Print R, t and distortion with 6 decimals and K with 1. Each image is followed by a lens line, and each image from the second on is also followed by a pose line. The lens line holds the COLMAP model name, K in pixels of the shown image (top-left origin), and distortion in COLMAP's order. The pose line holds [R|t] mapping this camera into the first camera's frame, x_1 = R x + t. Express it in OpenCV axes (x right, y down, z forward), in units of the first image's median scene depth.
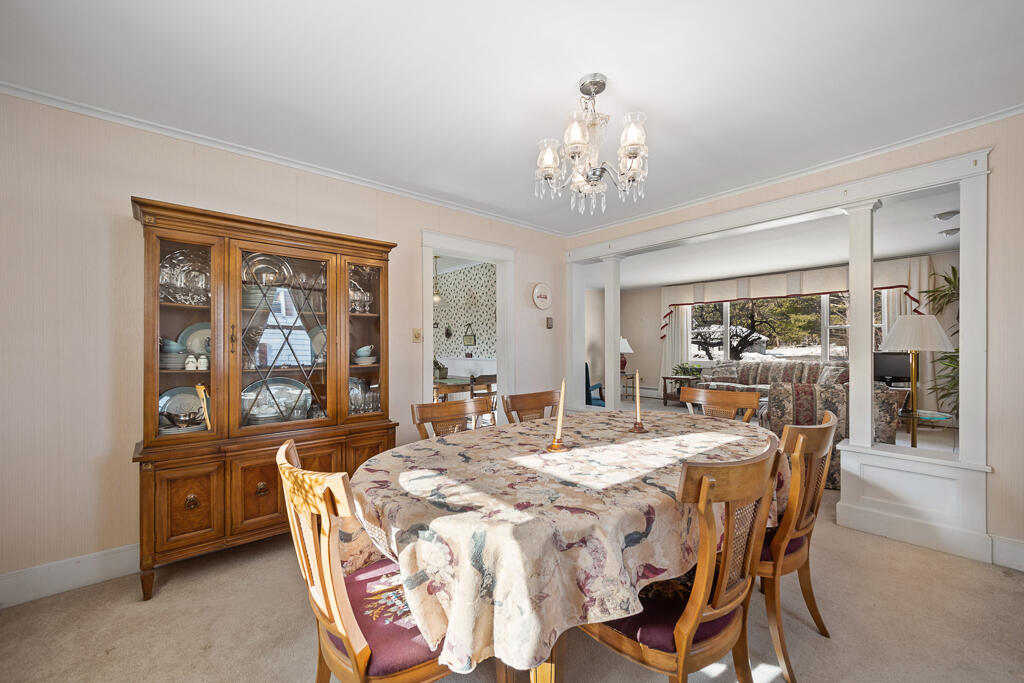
lens RADIAL K [[414.0, 0, 523.9], [0, 414.0, 344.9], [0, 0, 1]] dist [-0.000903, -0.000166]
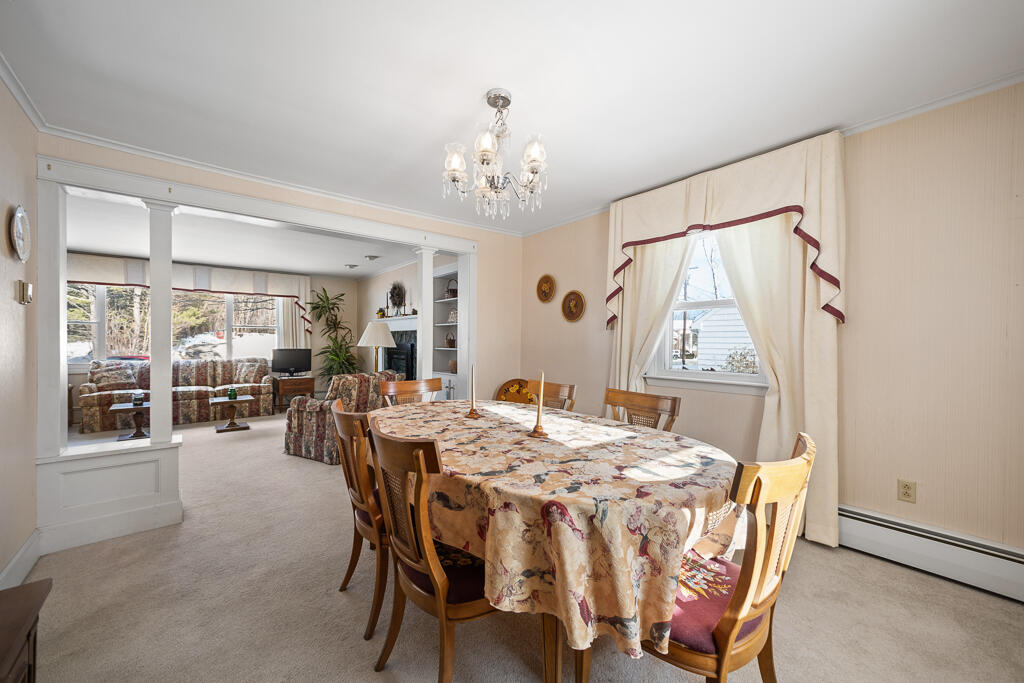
lens RADIAL K [[388.7, 0, 518.4], [0, 388.7, 347.0], [0, 0, 1]] dist [-0.001503, -0.000226]
pose [[0.038516, -0.004690, 0.999247, -0.257572], [-0.004812, 0.999977, 0.004879, 0.003751], [-0.999246, -0.004997, 0.038493, 0.277659]]
